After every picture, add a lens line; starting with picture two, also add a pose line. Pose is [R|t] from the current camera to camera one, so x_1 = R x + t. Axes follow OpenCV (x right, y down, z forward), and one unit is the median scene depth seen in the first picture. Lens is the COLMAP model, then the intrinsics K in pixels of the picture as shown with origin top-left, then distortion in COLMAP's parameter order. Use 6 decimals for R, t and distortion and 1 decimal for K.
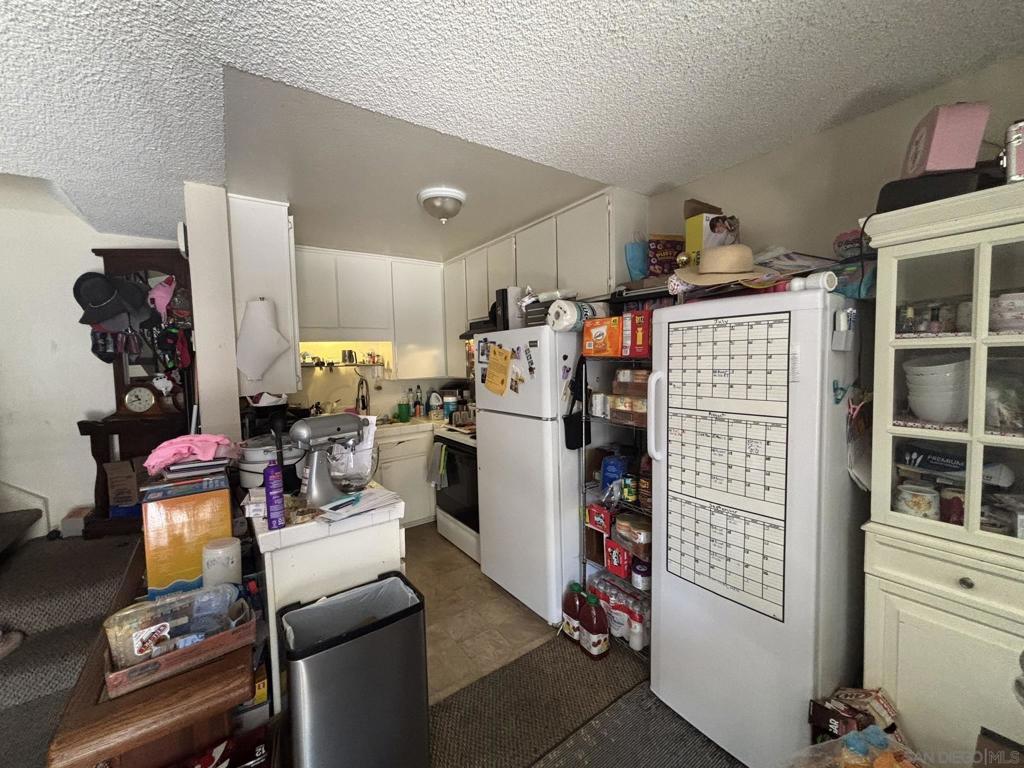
lens RADIAL K [[412.9, 0, 510.3], [0, 412.9, 385.2], [0, 0, 1]] dist [0.000658, 0.000127]
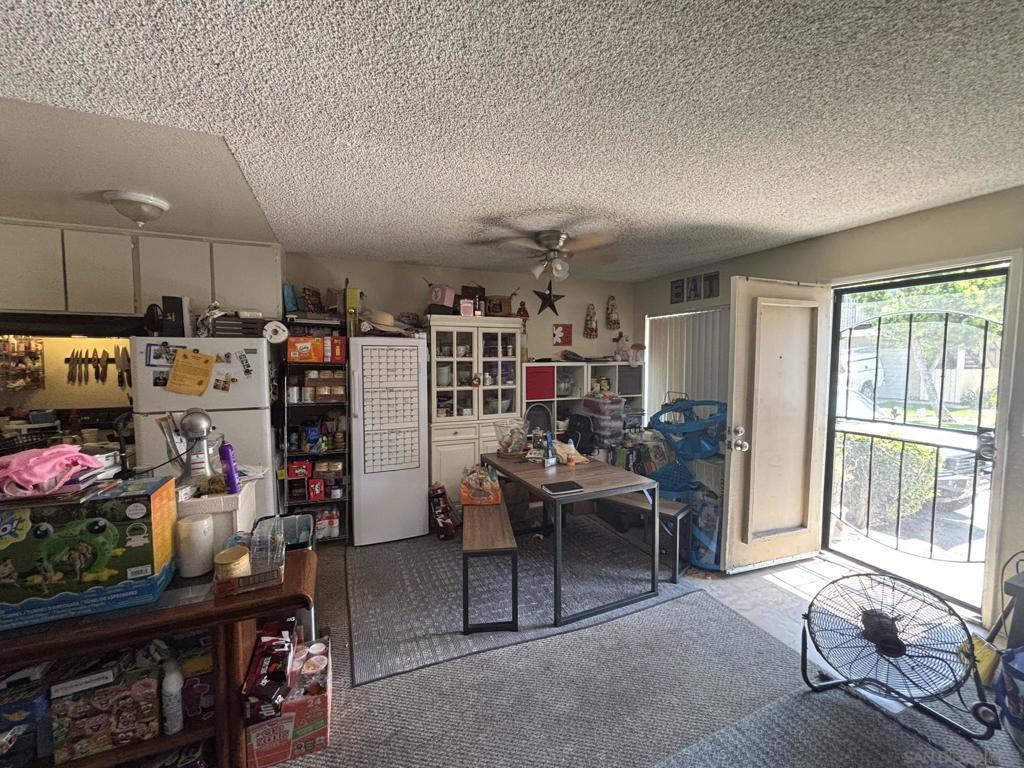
lens RADIAL K [[412.9, 0, 512.3], [0, 412.9, 382.3], [0, 0, 1]] dist [0.000658, 0.000127]
pose [[0.209694, -0.036194, 0.977097, -1.459953], [0.055462, 0.998146, 0.025071, 0.014882], [-0.976193, 0.048935, 0.211312, -0.108778]]
